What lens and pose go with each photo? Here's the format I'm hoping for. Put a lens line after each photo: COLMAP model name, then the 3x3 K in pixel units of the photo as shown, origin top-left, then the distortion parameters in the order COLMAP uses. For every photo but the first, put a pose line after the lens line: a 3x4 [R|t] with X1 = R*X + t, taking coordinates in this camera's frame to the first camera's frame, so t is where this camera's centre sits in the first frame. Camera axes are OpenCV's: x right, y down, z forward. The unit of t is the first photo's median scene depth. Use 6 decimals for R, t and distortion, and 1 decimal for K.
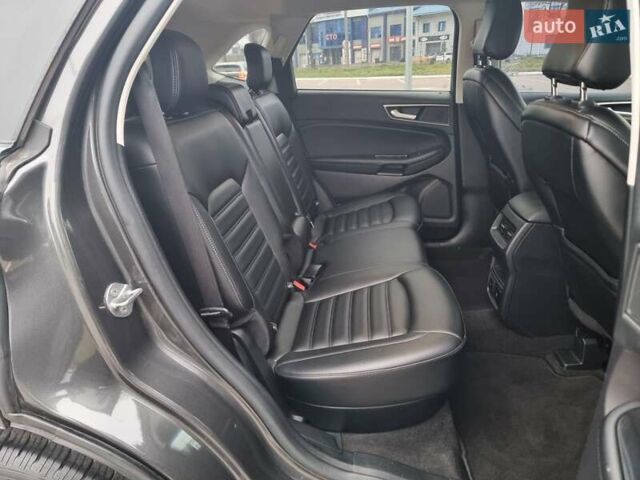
lens RADIAL K [[435.3, 0, 325.4], [0, 435.3, 239.0], [0, 0, 1]] dist [0.027159, -0.026929]
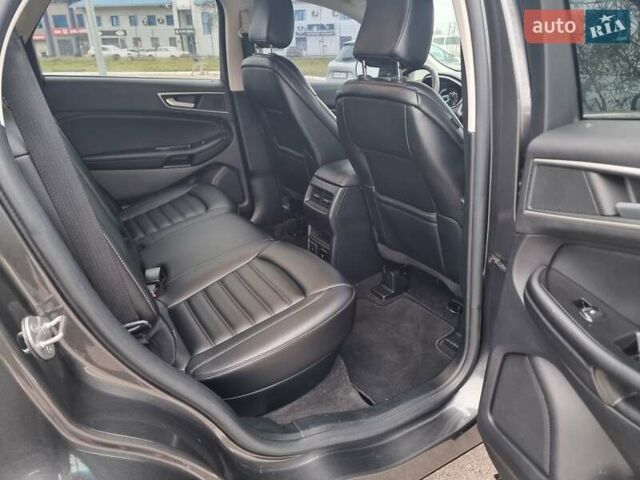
lens RADIAL K [[435.3, 0, 325.4], [0, 435.3, 239.0], [0, 0, 1]] dist [0.027159, -0.026929]
pose [[0.800127, -0.198818, 0.565922, -0.232611], [0.197286, 0.978207, 0.064727, 0.012205], [-0.566457, 0.059859, 0.821914, 0.059846]]
